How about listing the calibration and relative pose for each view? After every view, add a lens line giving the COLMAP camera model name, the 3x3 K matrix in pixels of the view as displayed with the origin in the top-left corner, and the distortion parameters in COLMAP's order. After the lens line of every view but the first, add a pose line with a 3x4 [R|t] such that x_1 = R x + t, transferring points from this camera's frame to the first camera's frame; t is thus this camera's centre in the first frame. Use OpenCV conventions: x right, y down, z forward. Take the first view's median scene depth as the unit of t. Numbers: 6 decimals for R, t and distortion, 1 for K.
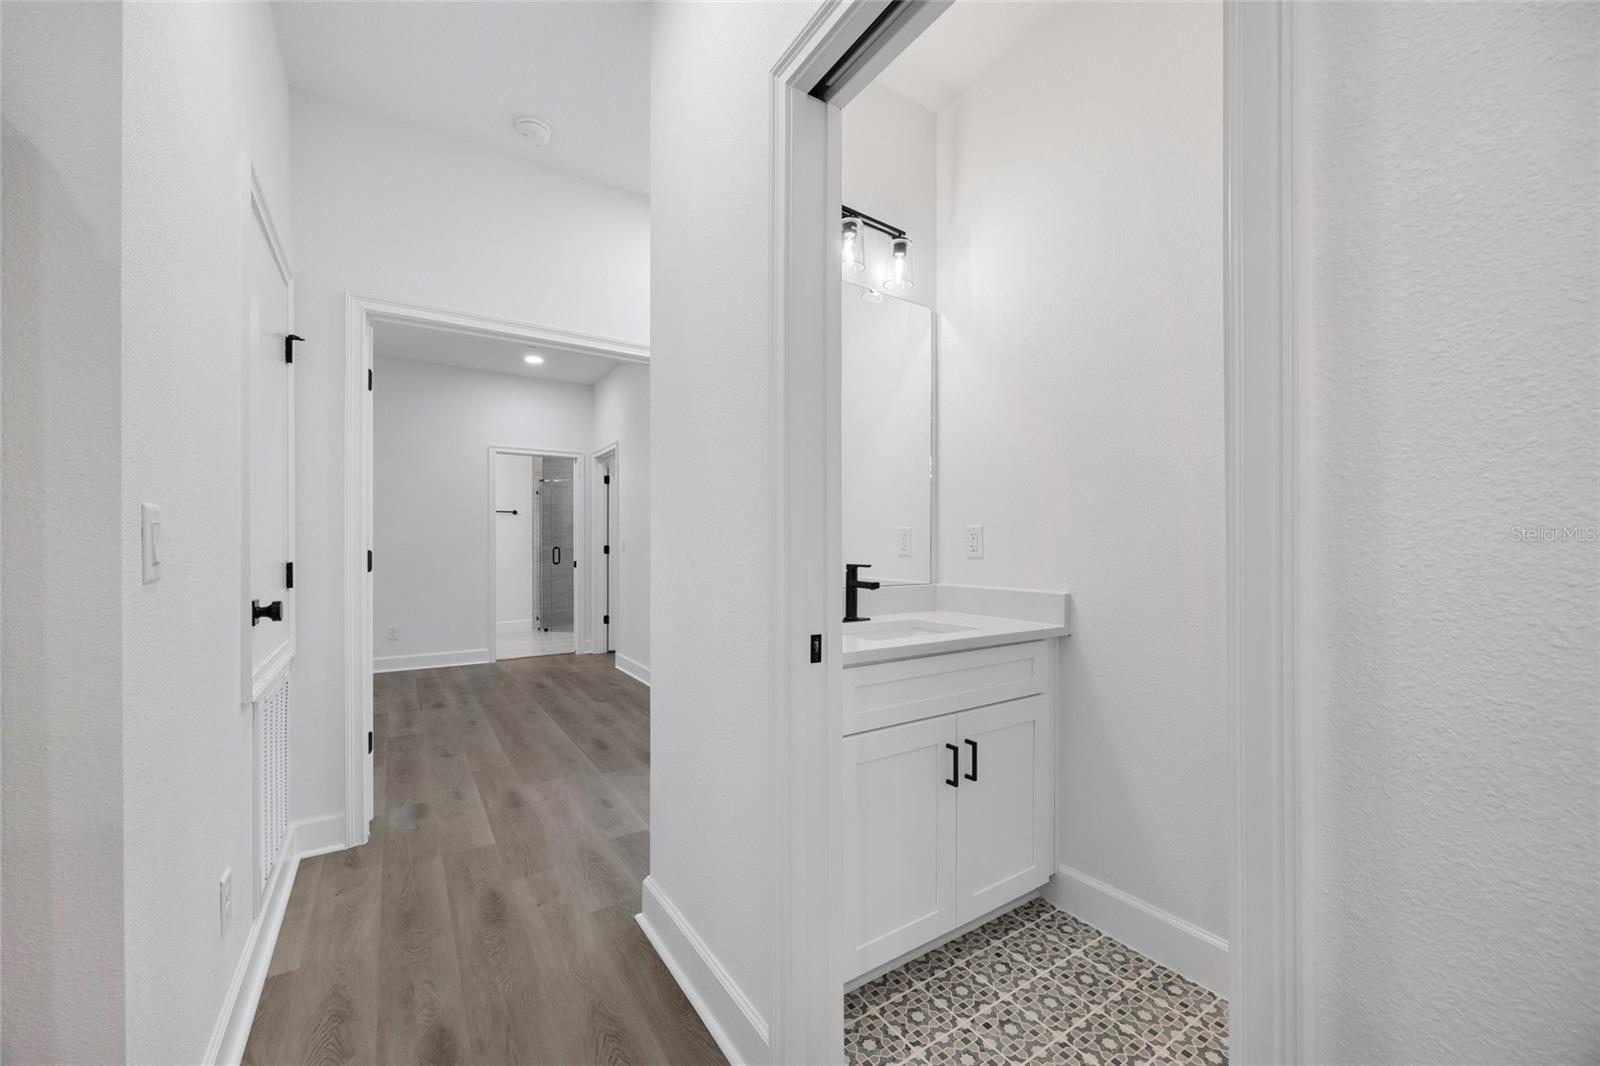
lens RADIAL K [[615.2, 0, 803.4], [0, 615.2, 539.3], [0, 0, 1]] dist [-0.002779, -0.000188]
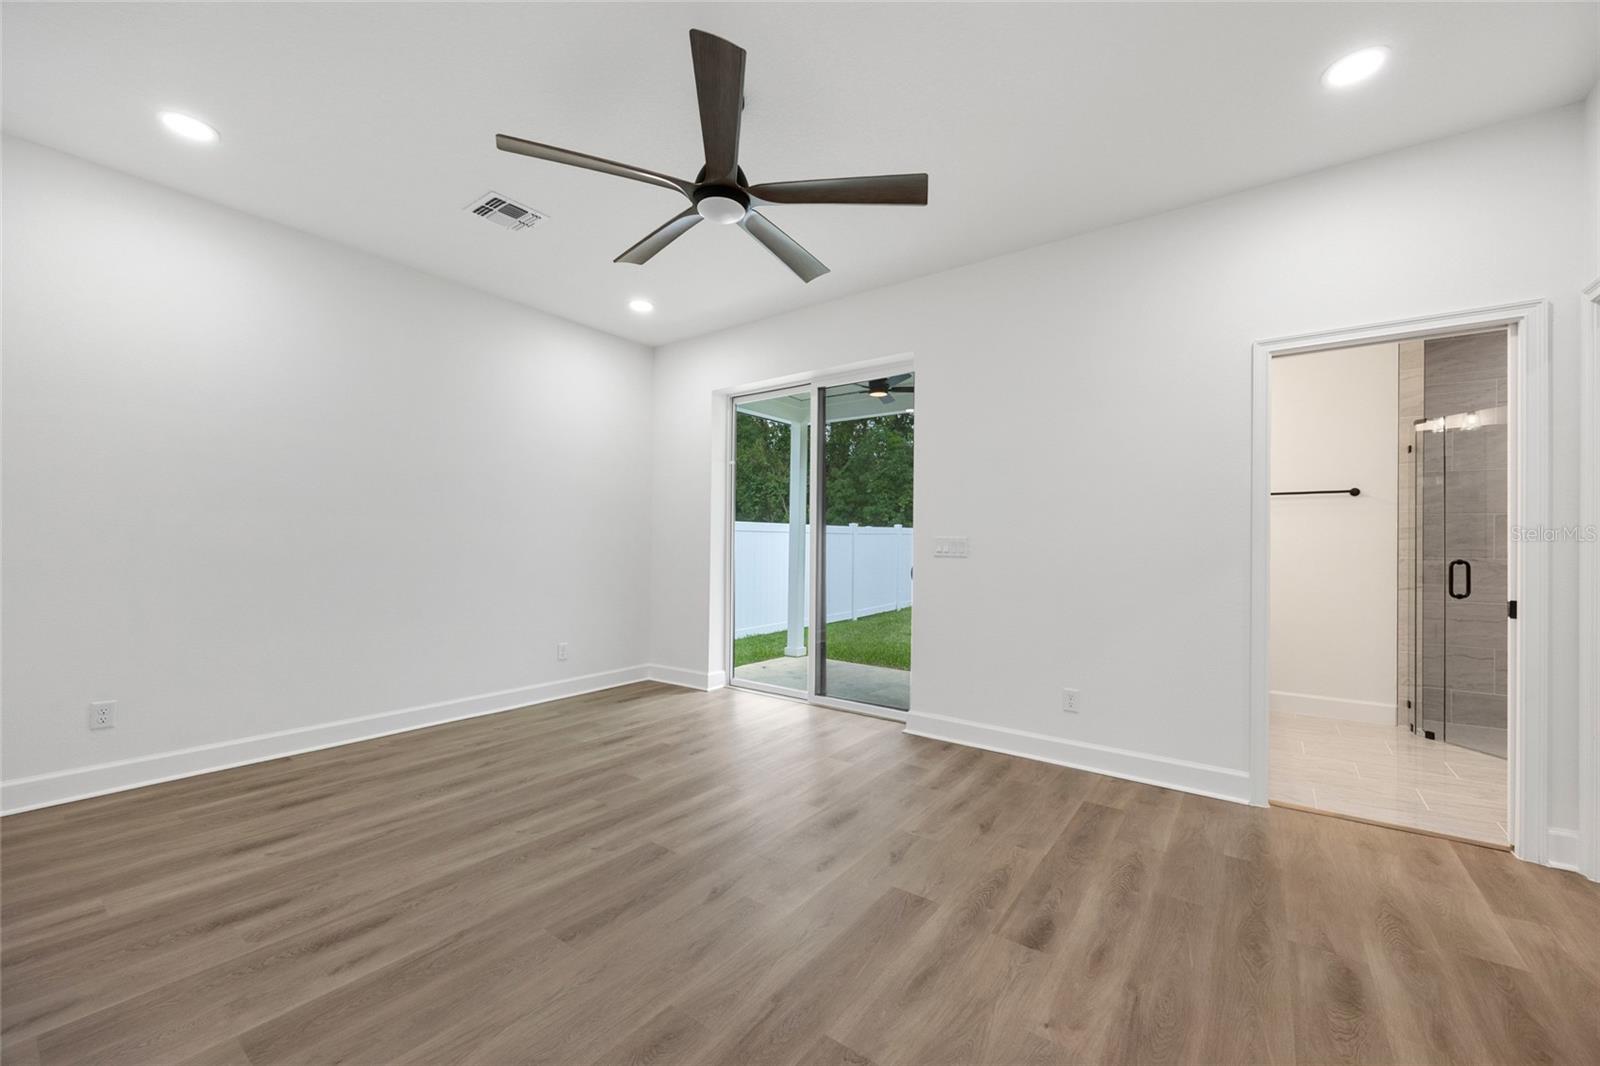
lens RADIAL K [[615.2, 0, 803.4], [0, 615.2, 539.3], [0, 0, 1]] dist [-0.002779, -0.000188]
pose [[0.338080, -0.001242, -0.941116, -0.138043], [-0.003731, 0.999990, -0.002660, -0.000234], [0.941110, 0.004411, 0.338072, 0.388289]]
